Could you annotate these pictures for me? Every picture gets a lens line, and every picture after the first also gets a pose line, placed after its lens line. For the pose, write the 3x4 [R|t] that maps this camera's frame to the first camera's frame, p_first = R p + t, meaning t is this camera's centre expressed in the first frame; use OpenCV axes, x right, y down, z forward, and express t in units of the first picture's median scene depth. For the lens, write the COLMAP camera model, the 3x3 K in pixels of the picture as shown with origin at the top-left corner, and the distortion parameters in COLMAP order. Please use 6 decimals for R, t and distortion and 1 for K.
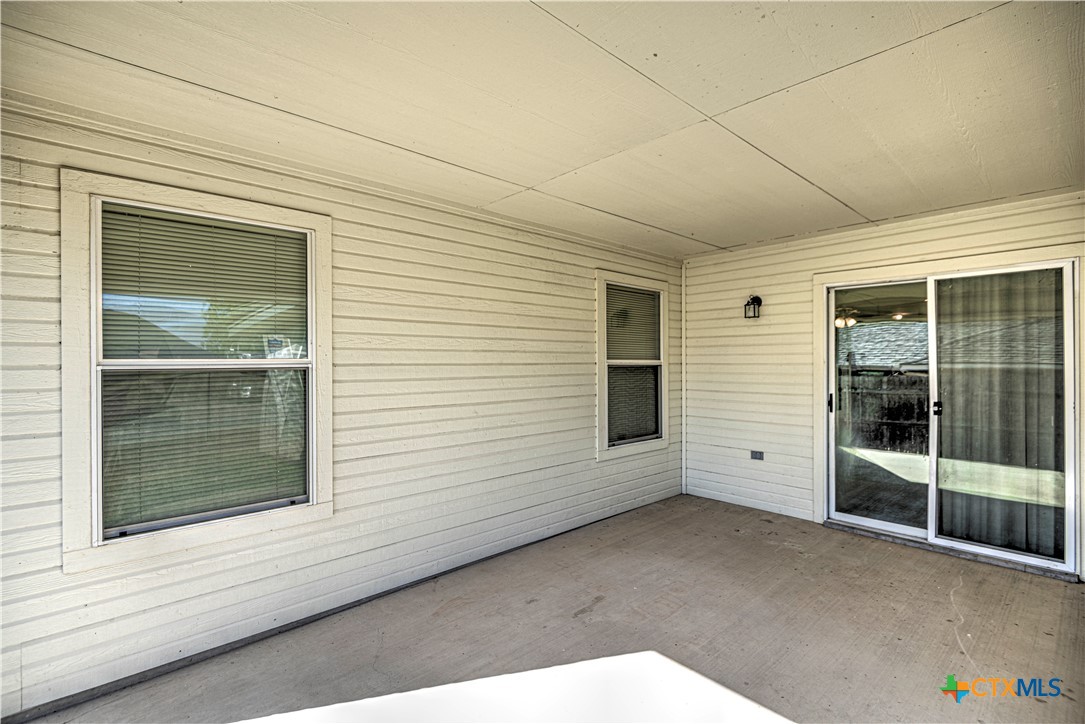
lens RADIAL K [[503.8, 0, 537.0], [0, 503.8, 363.7], [0, 0, 1]] dist [-0.002672, -0.002312]
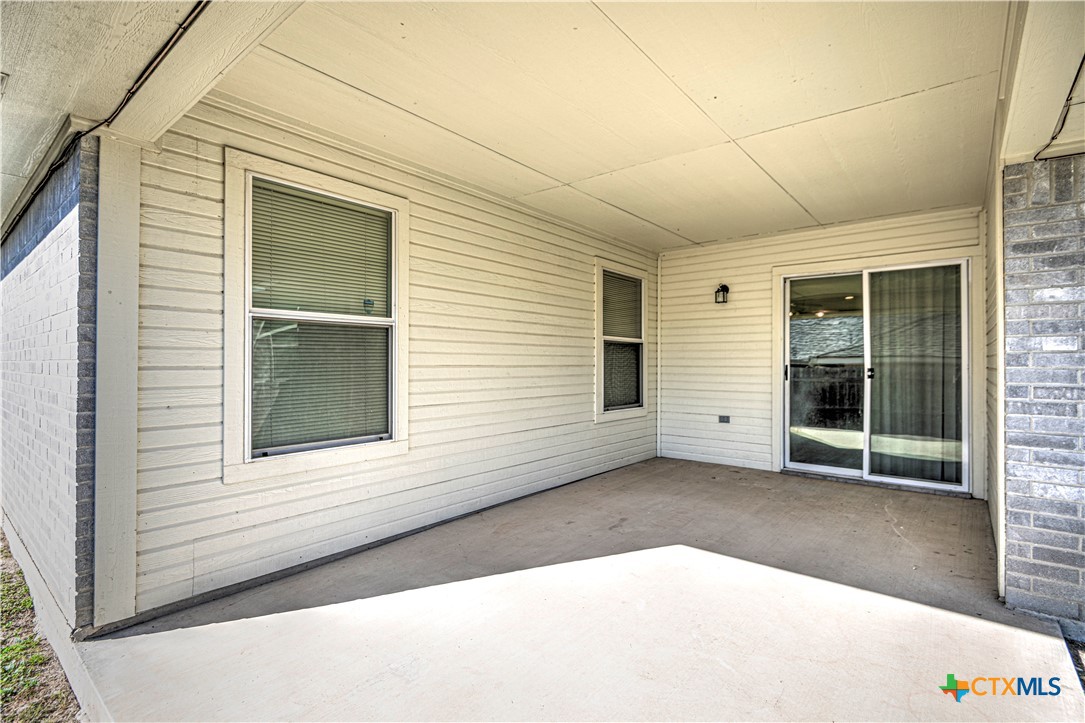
lens RADIAL K [[503.8, 0, 532.7], [0, 503.8, 354.9], [0, 0, 1]] dist [-0.002672, -0.002312]
pose [[0.992951, 0.012400, 0.117871, -0.234770], [-0.011191, 0.999878, -0.010911, 0.076103], [-0.117992, 0.009515, 0.992969, -0.189668]]
